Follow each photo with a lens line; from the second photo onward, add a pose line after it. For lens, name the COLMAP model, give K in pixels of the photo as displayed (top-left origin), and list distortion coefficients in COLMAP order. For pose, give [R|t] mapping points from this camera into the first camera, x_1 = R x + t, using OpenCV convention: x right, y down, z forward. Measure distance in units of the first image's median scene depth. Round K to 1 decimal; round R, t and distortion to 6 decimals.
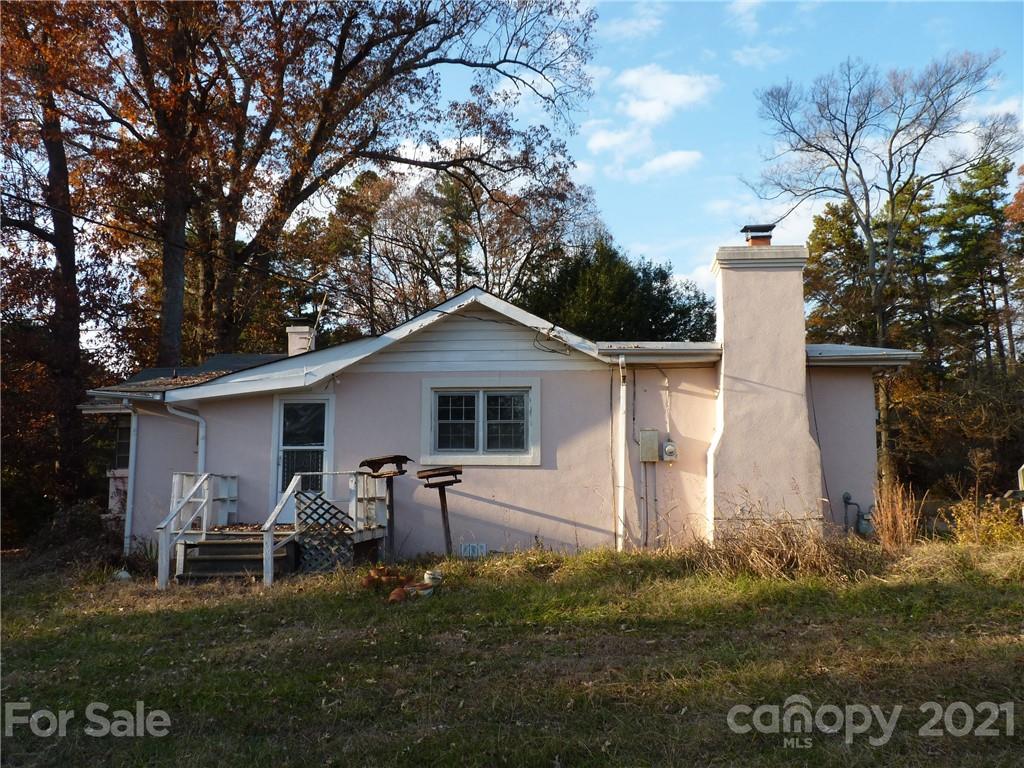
lens RADIAL K [[820.2, 0, 512.0], [0, 820.2, 384.0], [0, 0, 1]] dist [-0.026529, 0.012528]
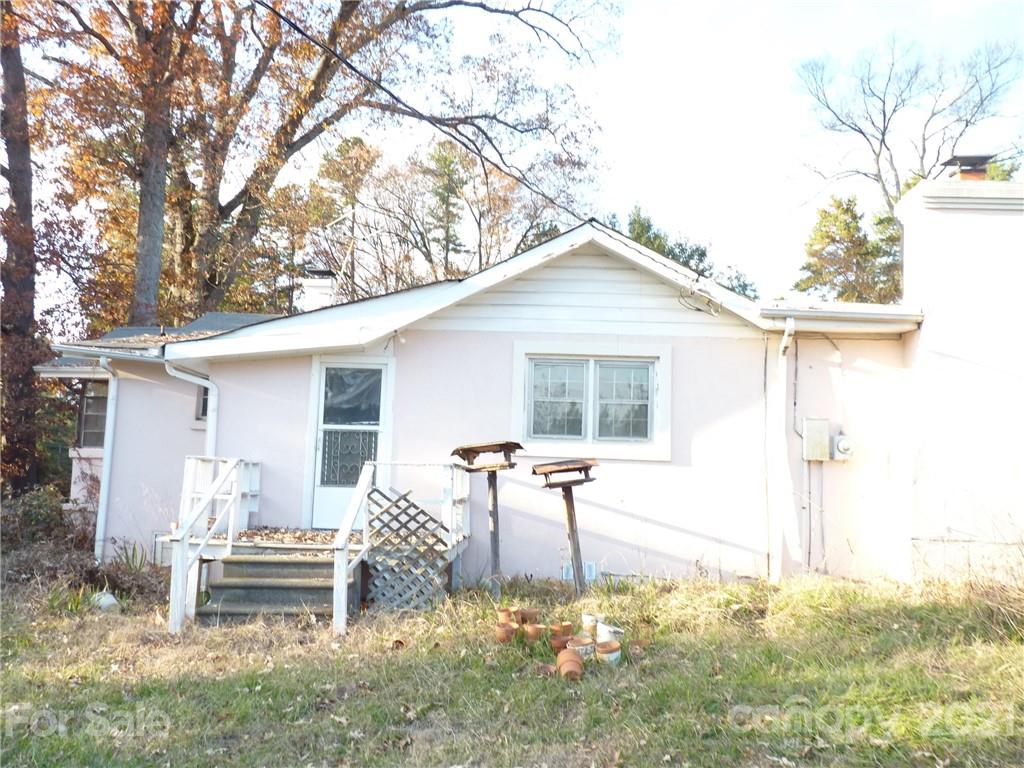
lens RADIAL K [[821.0, 0, 509.5], [0, 821.0, 377.5], [0, 0, 1]] dist [-0.021707, 0.010951]
pose [[0.998075, 0.036443, 0.050172, -0.129590], [-0.036592, 0.999328, 0.002060, 0.022081], [-0.050063, -0.003892, 0.998738, 0.211753]]
